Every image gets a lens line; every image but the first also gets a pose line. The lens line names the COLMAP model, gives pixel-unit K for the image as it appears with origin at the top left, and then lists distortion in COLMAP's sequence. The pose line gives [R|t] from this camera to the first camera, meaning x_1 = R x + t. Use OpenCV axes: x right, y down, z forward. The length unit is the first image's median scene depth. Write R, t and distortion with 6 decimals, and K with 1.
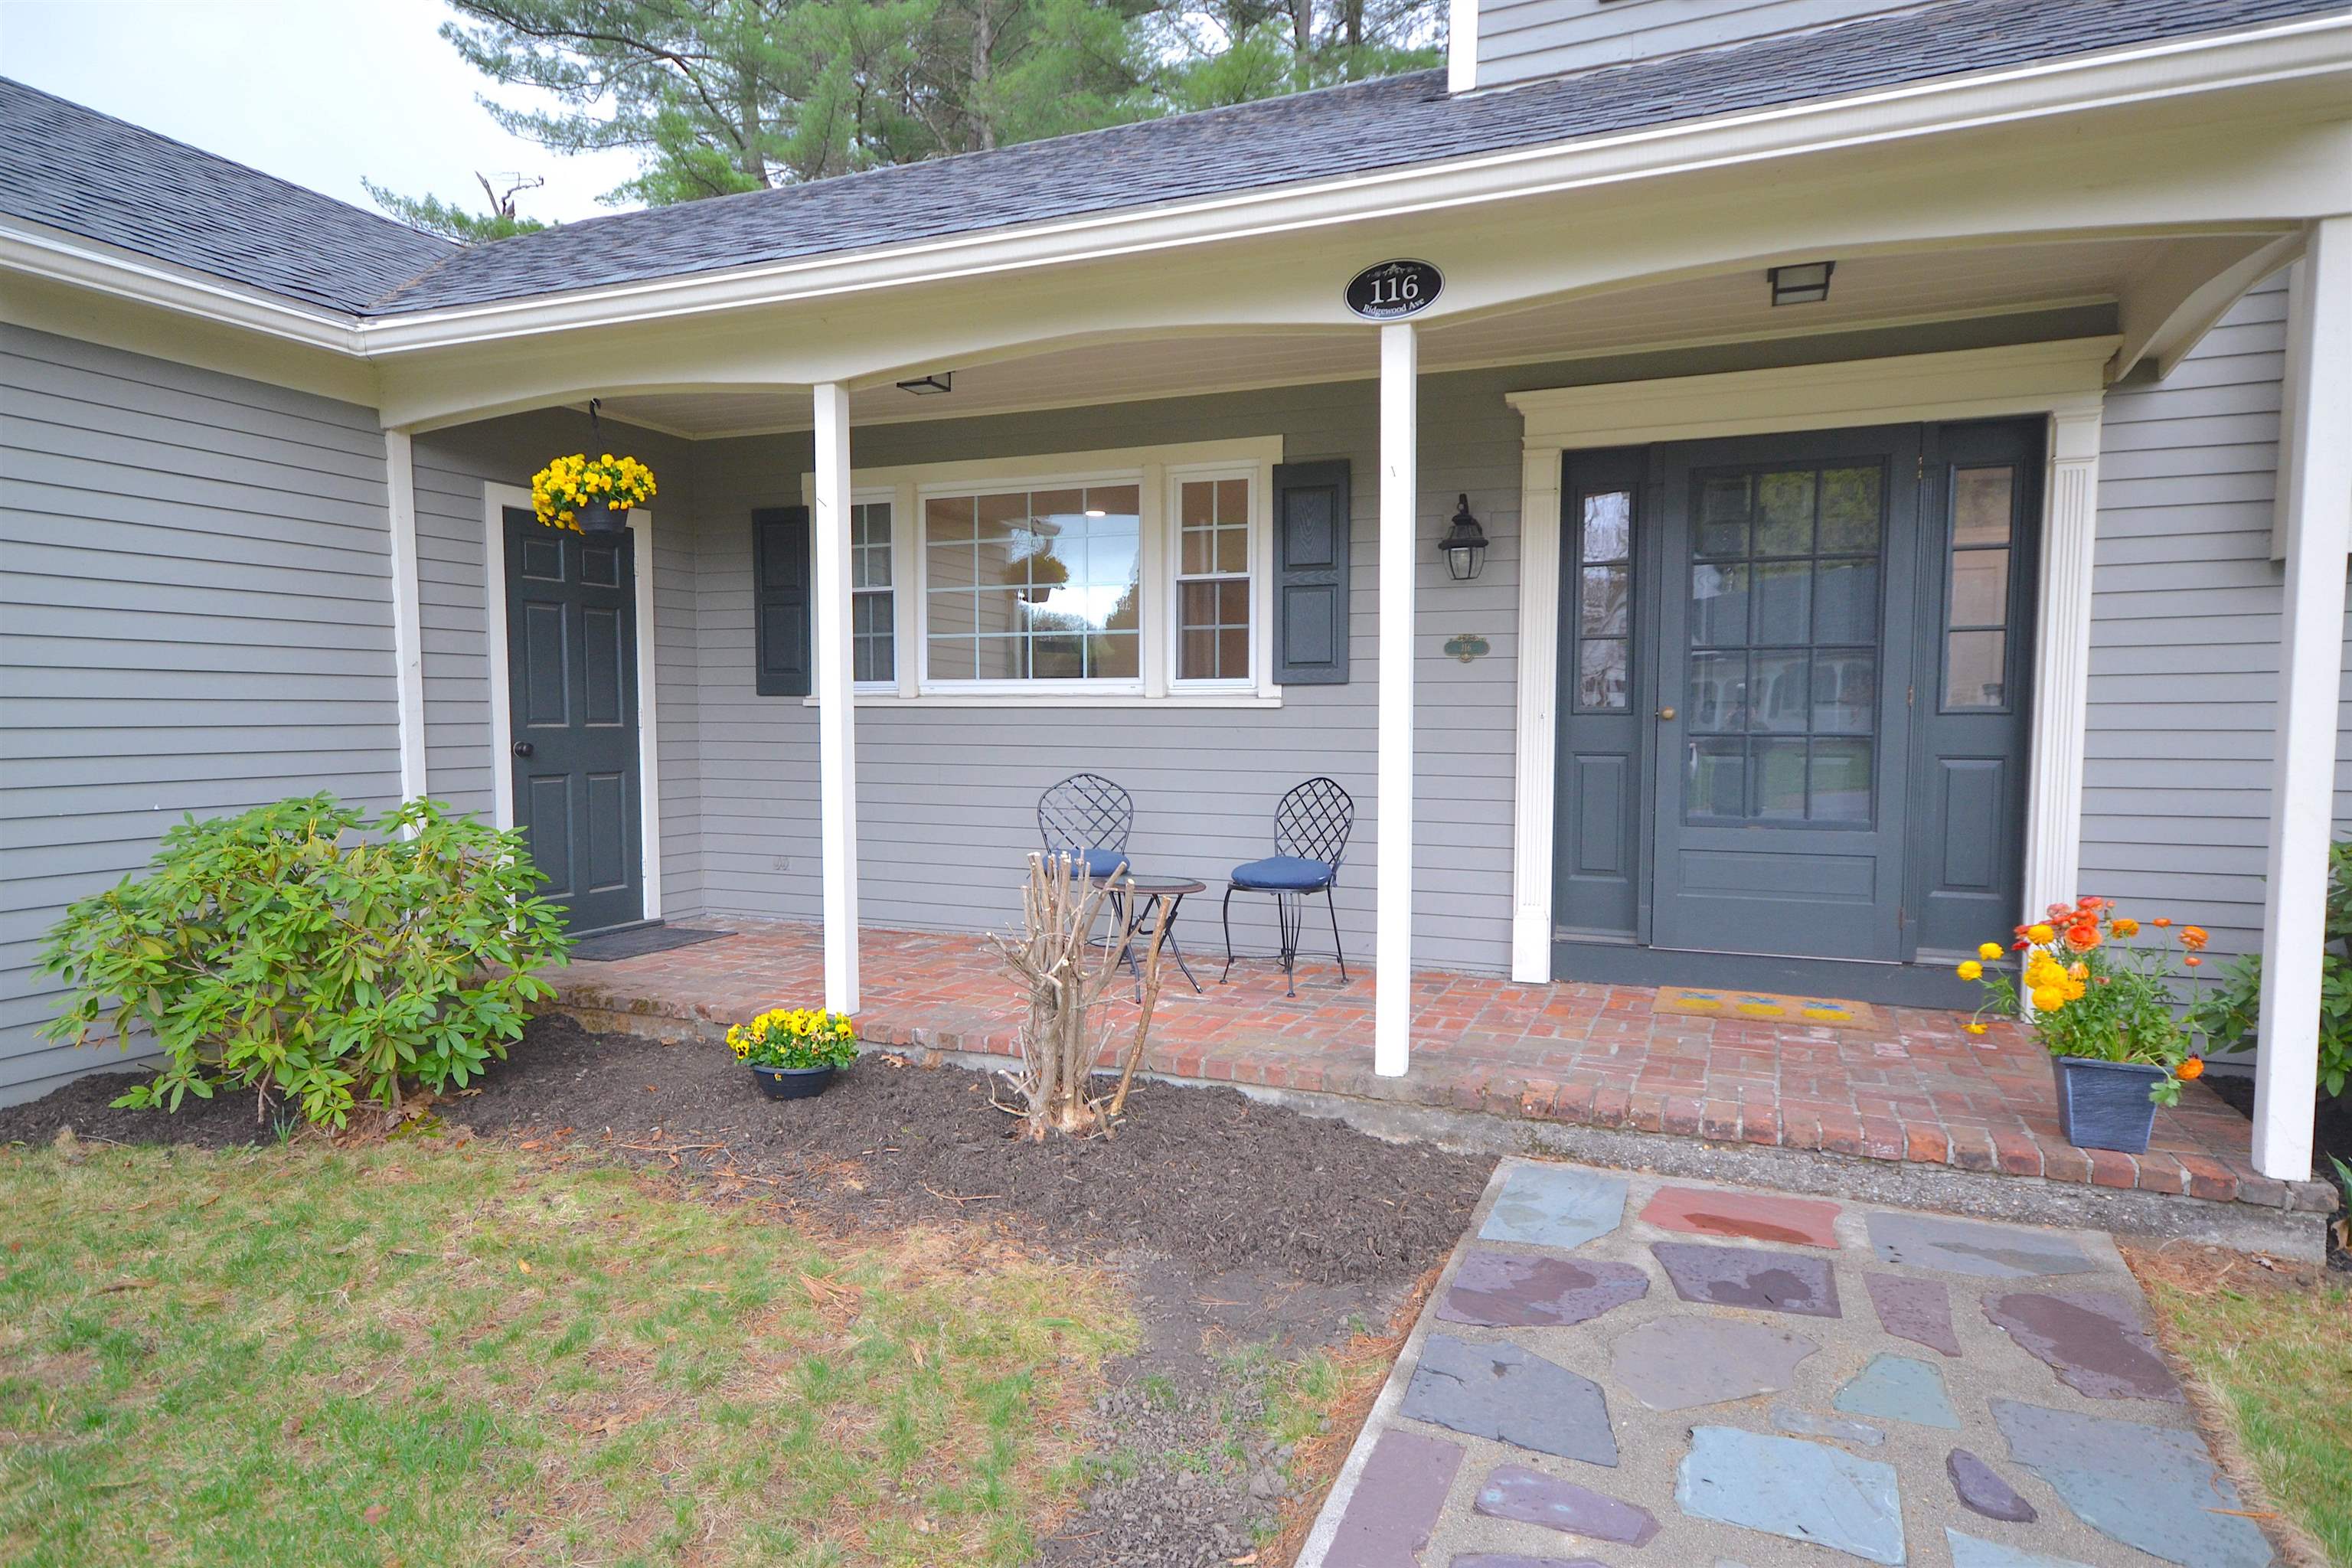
lens RADIAL K [[1336.3, 0, 1176.0], [0, 1336.3, 784.0], [0, 0, 1]] dist [0.000176, 0.000091]
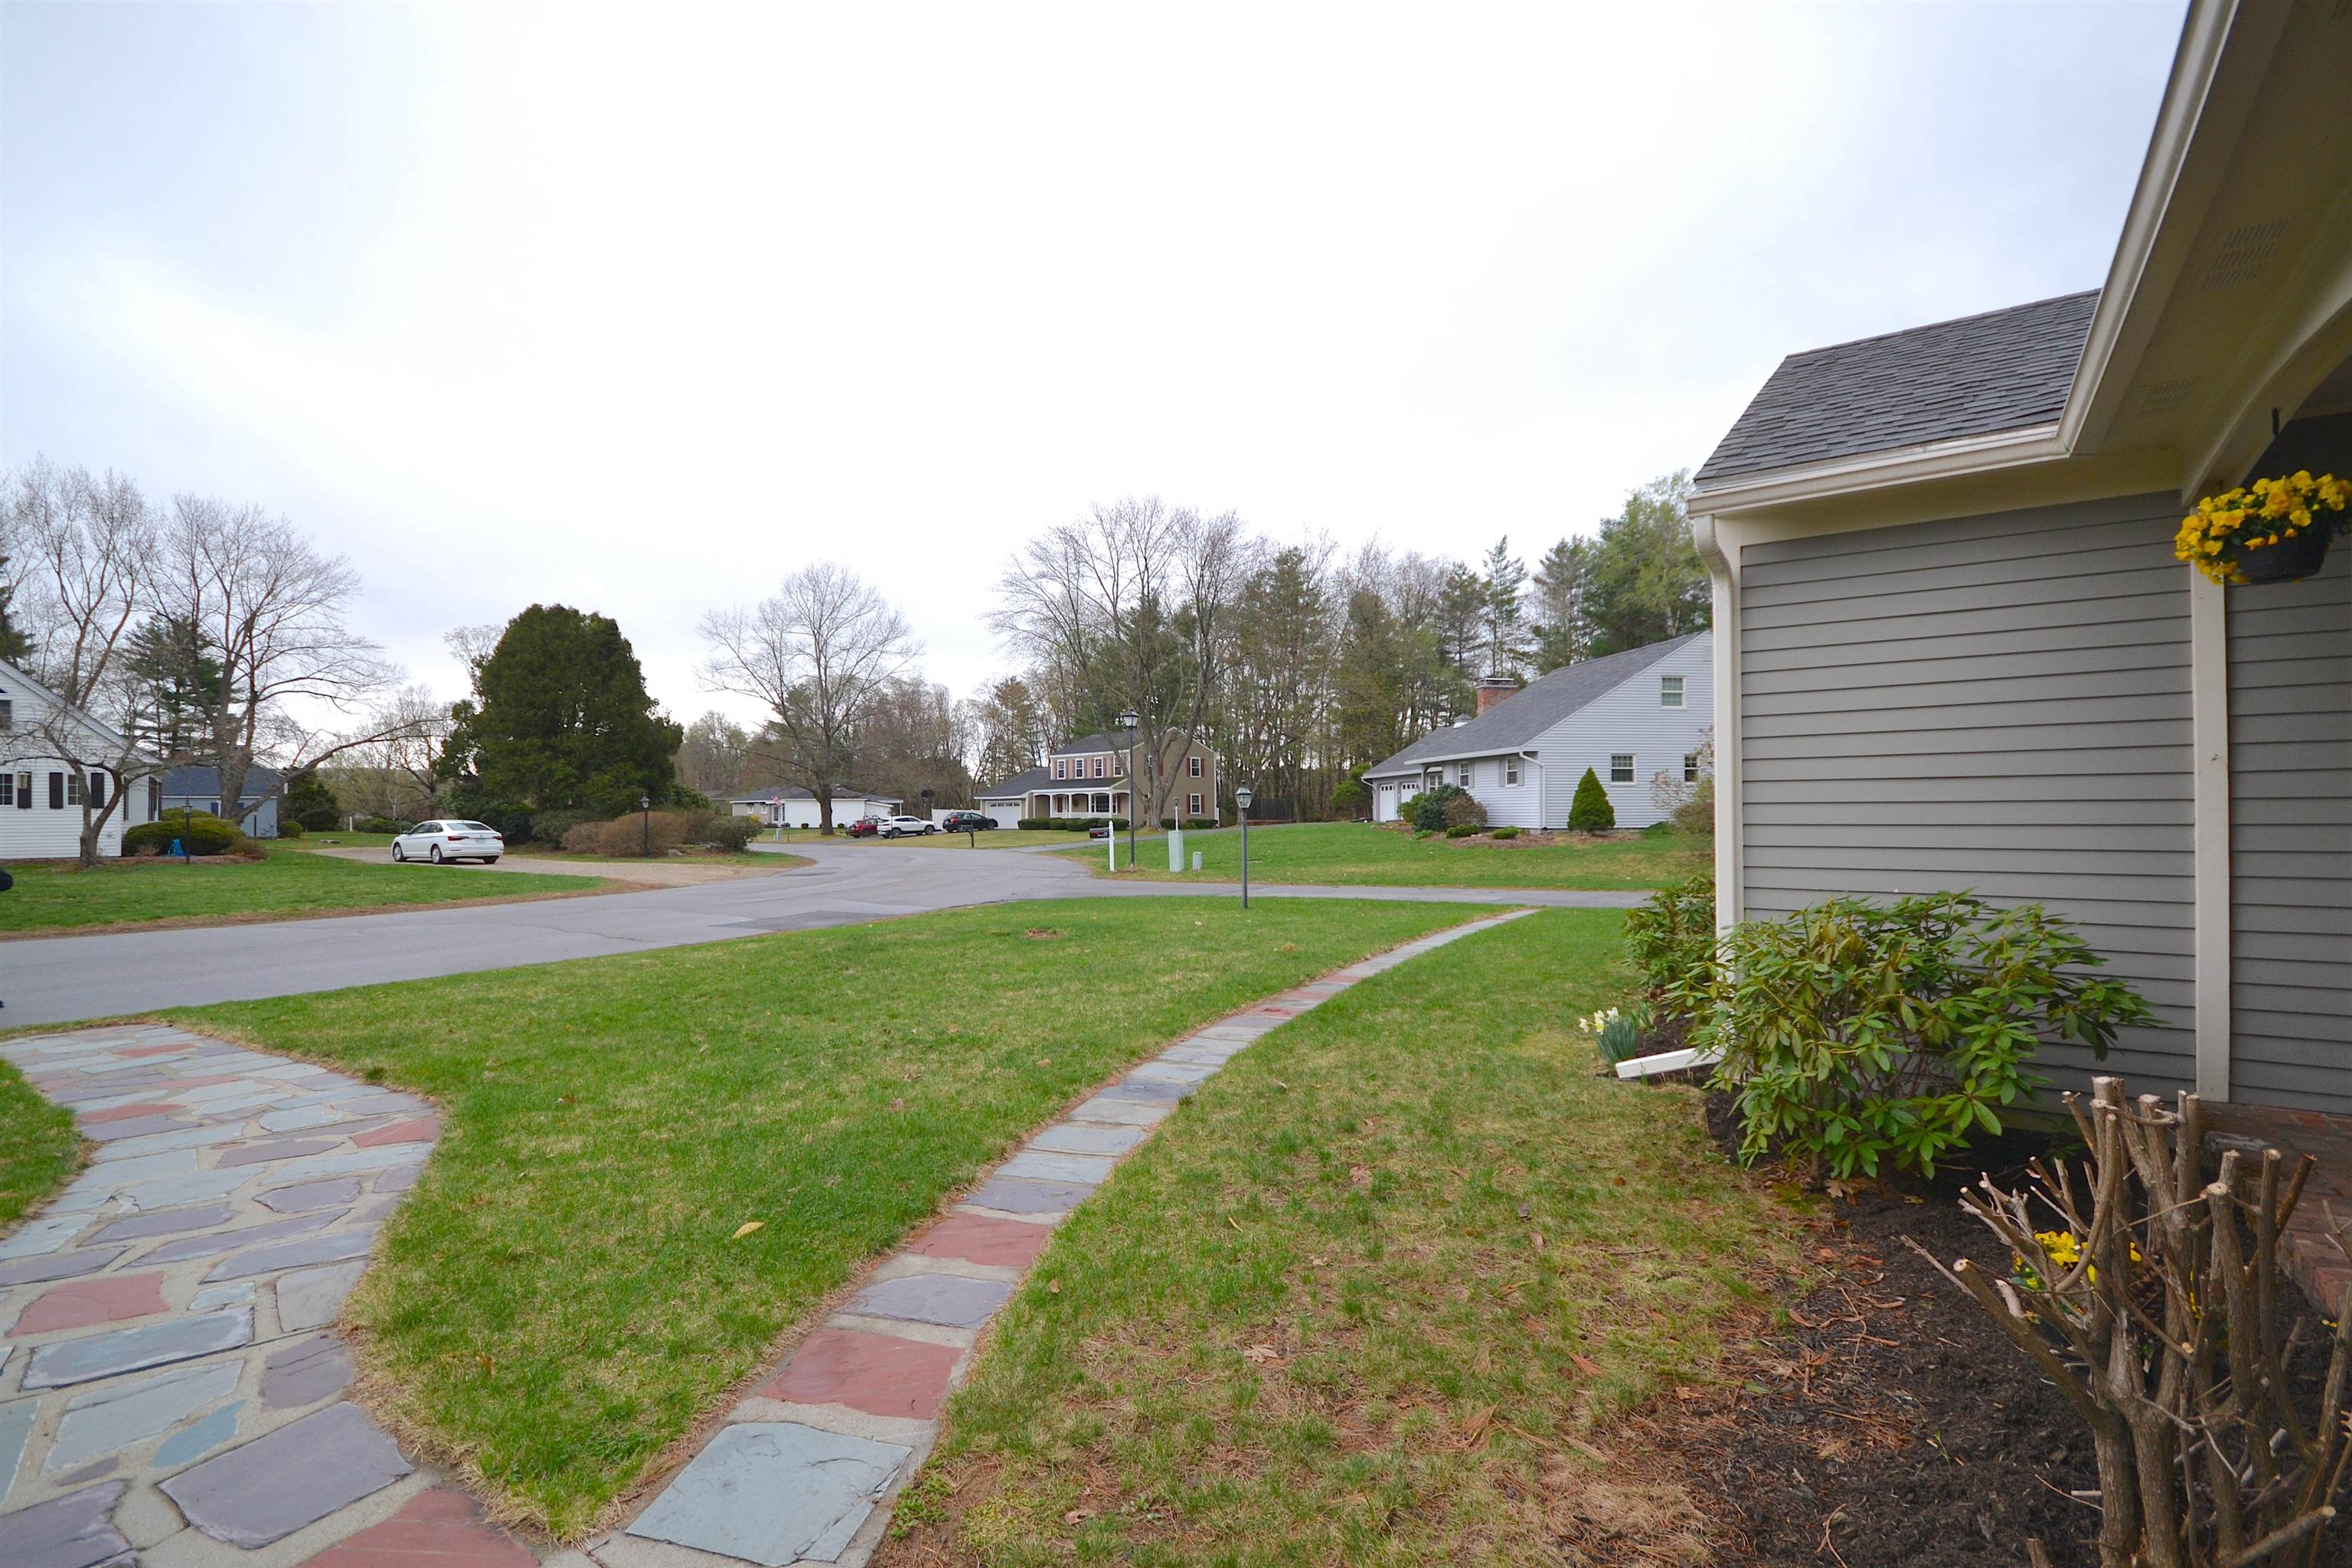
lens RADIAL K [[1064.2, 0, 1176.0], [0, 1064.2, 784.0], [0, 0, 1]] dist [-0.000253, -0.000041]
pose [[-0.225583, -0.017519, -0.974066, 0.431301], [-0.056852, 0.998371, -0.004790, -0.049457], [0.972564, 0.054297, -0.226212, 0.753280]]
